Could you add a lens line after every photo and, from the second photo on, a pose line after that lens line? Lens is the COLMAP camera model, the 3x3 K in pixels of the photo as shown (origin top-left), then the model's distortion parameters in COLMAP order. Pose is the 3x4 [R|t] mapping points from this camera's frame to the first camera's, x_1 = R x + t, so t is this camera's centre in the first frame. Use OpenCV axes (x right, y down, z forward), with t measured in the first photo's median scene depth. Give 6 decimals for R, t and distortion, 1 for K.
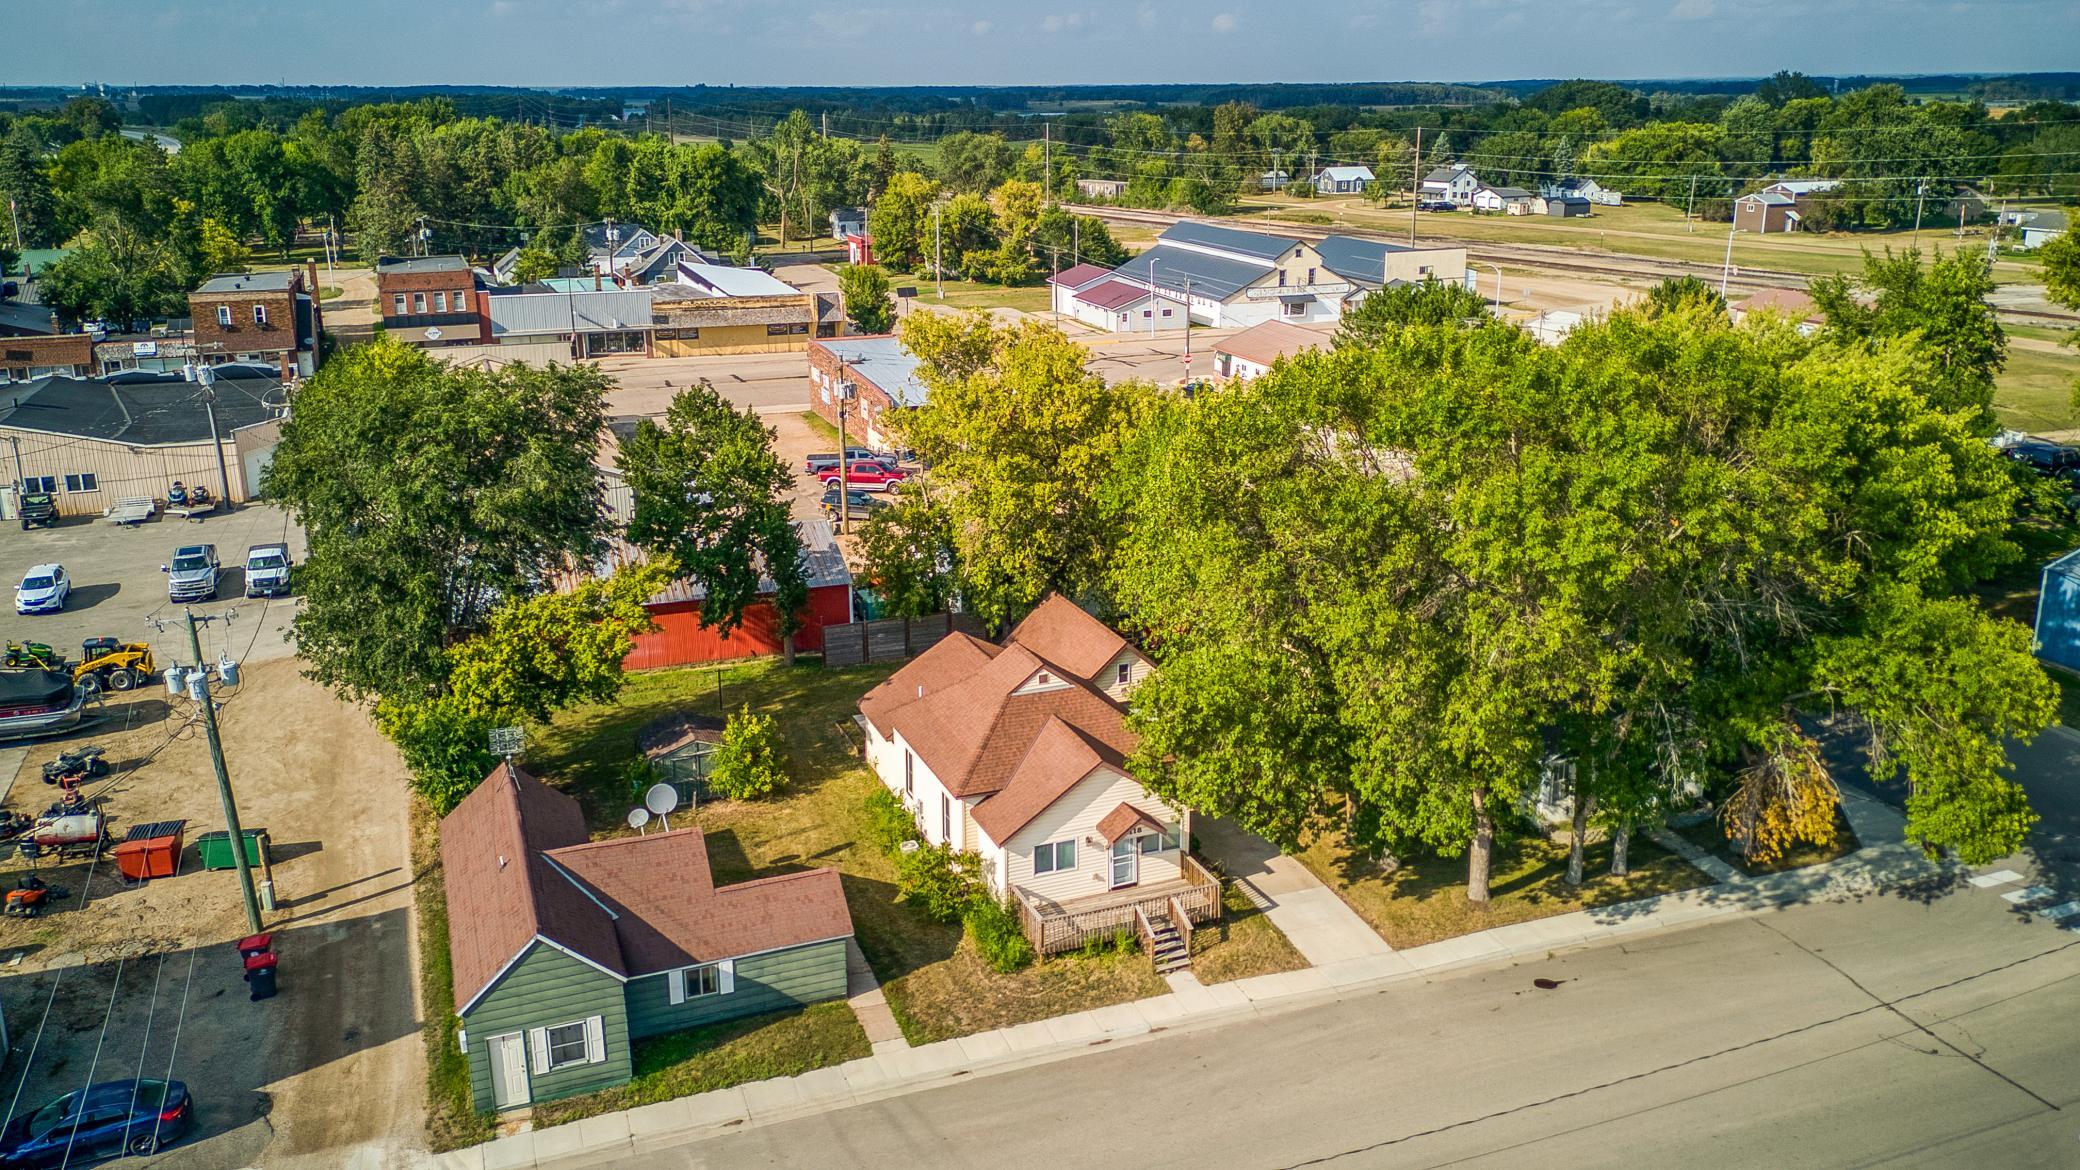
lens RADIAL K [[1654.2, 0, 1041.9], [0, 1654.2, 575.6], [0, 0, 1]] dist [0.056184, -0.042080]
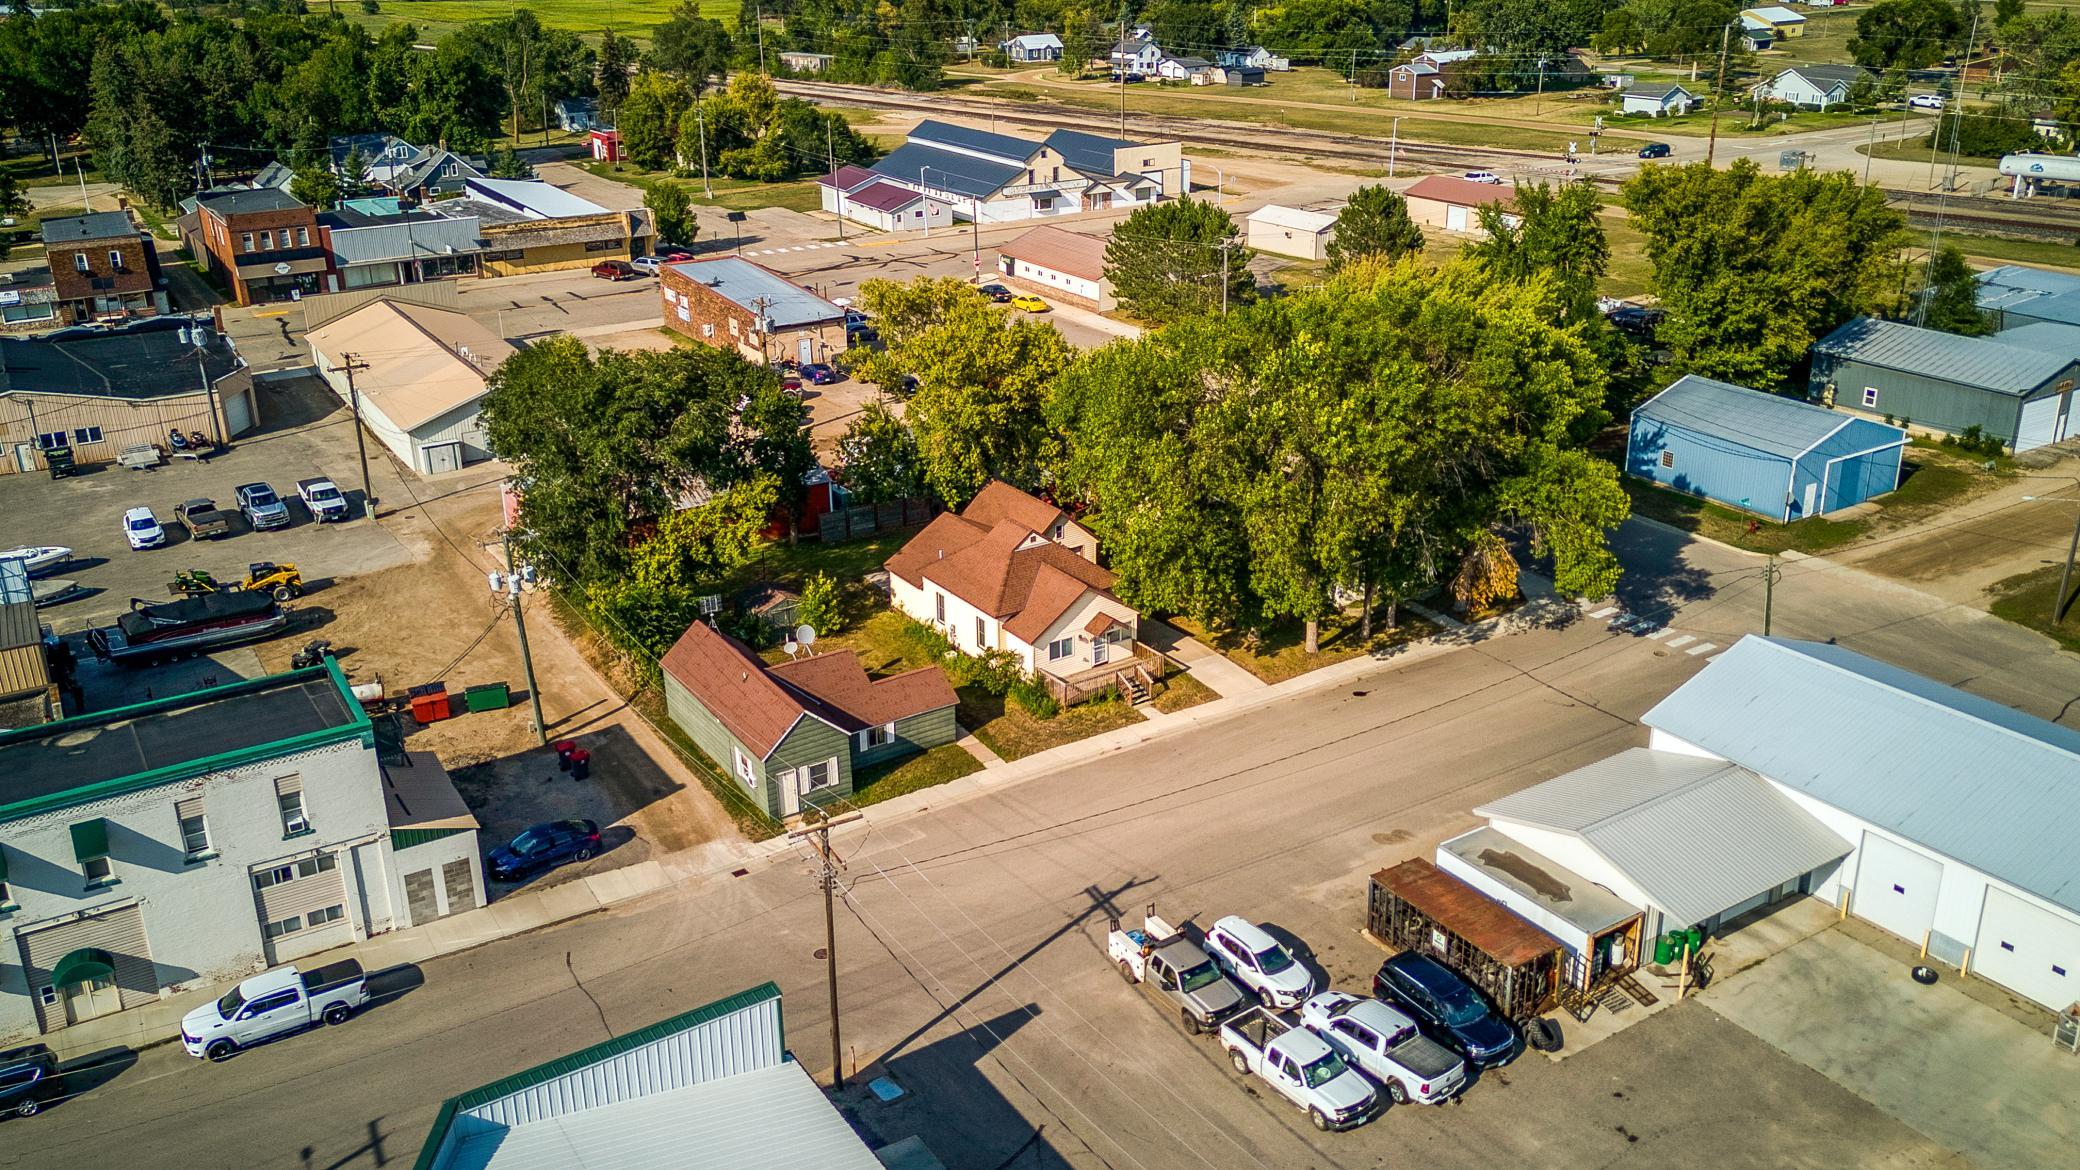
lens RADIAL K [[1654.2, 0, 1020.3], [0, 1654.2, 583.5], [0, 0, 1]] dist [0.056184, -0.042080]
pose [[0.982301, -0.082315, 0.168251, -0.265954], [0.066349, 0.992931, 0.098417, -0.046844], [-0.175163, -0.085512, 0.980819, -0.498008]]
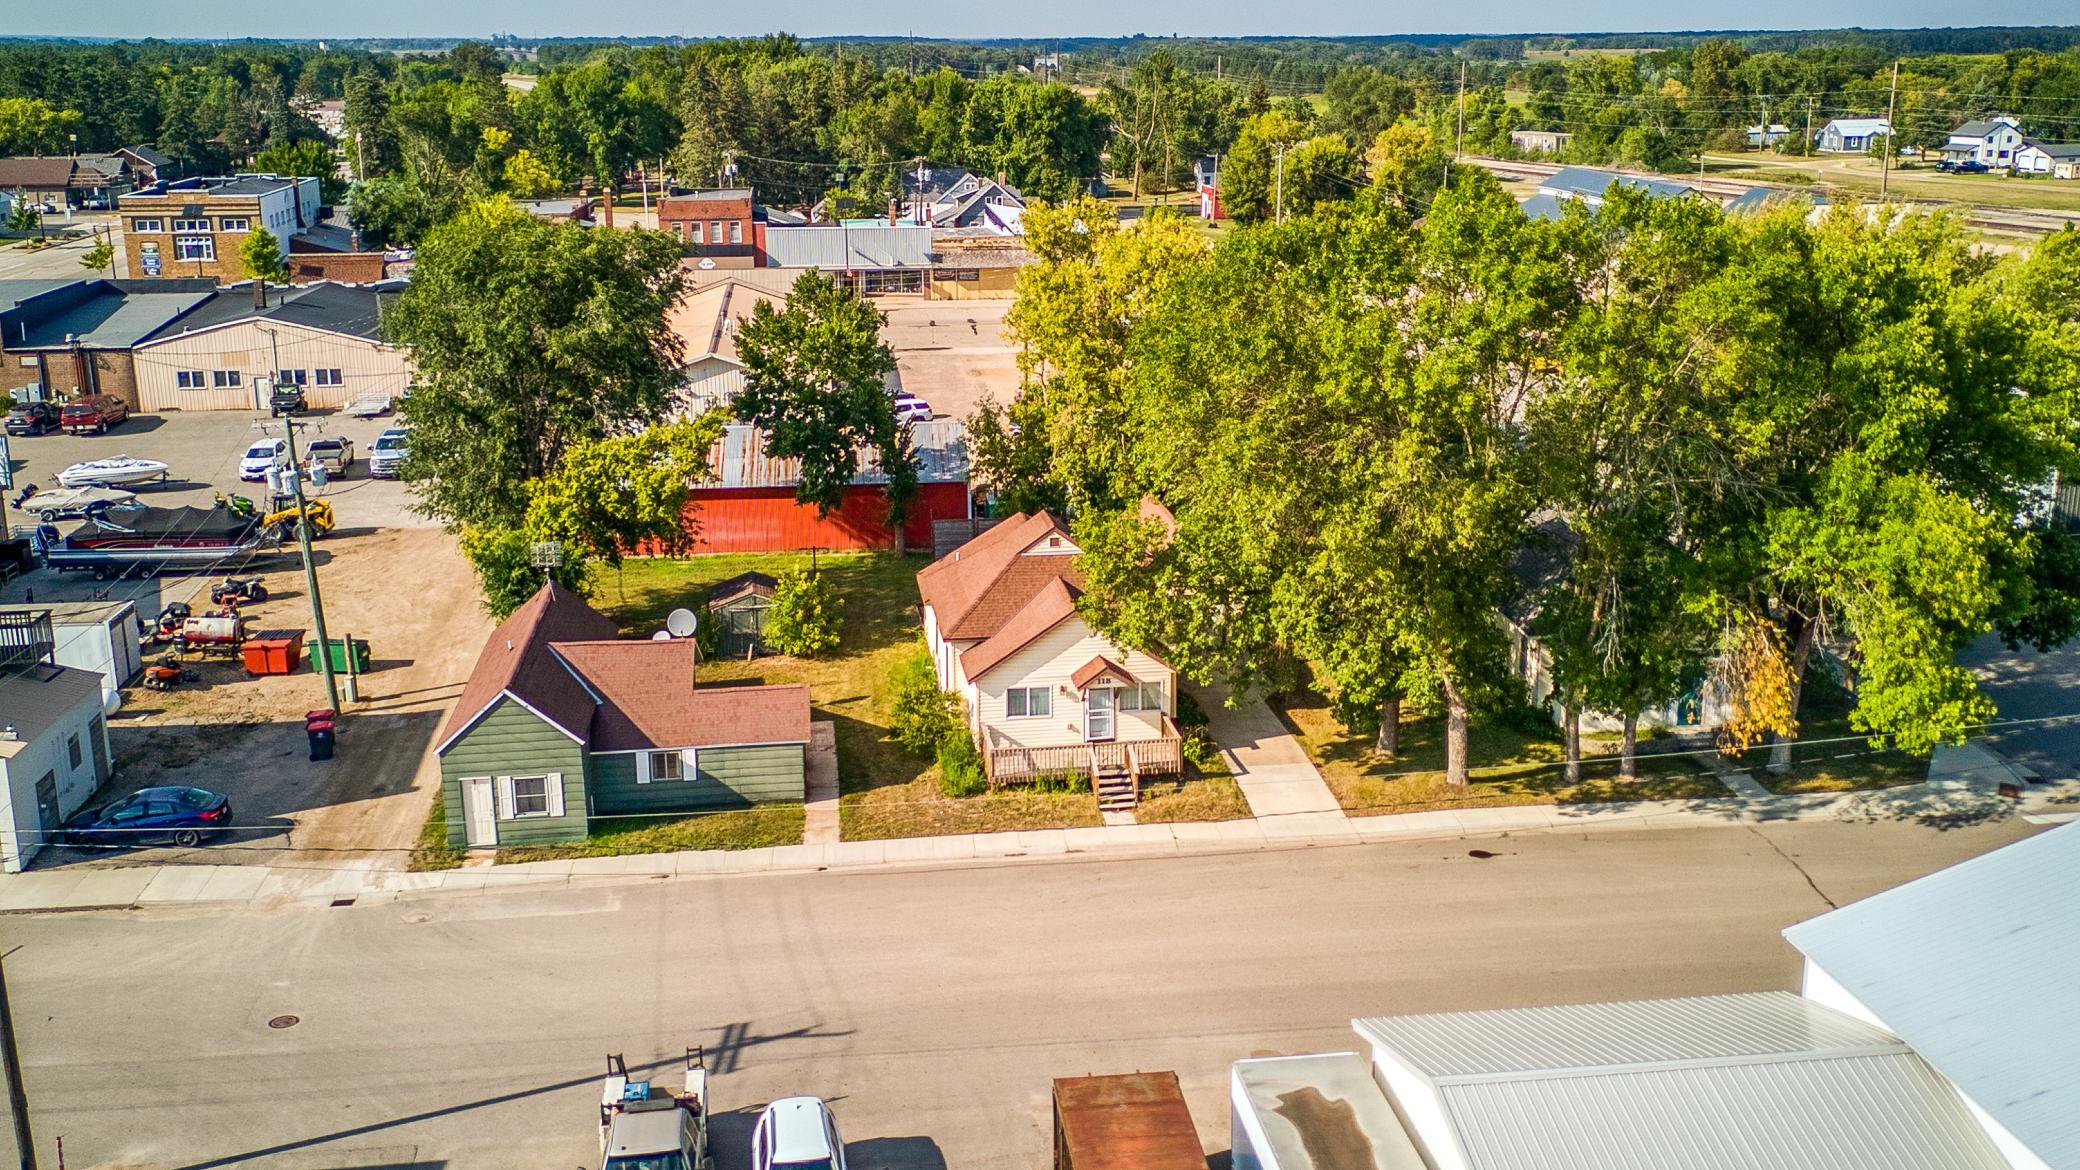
lens RADIAL K [[1975.6, 0, 1047.7], [0, 1975.6, 567.9], [0, 0, 1]] dist [0.058614, 0.000000]
pose [[0.972713, 0.062380, -0.223469, 0.261440], [-0.067519, 0.997599, -0.015420, 0.095222], [0.221971, 0.030088, 0.974589, -0.176324]]
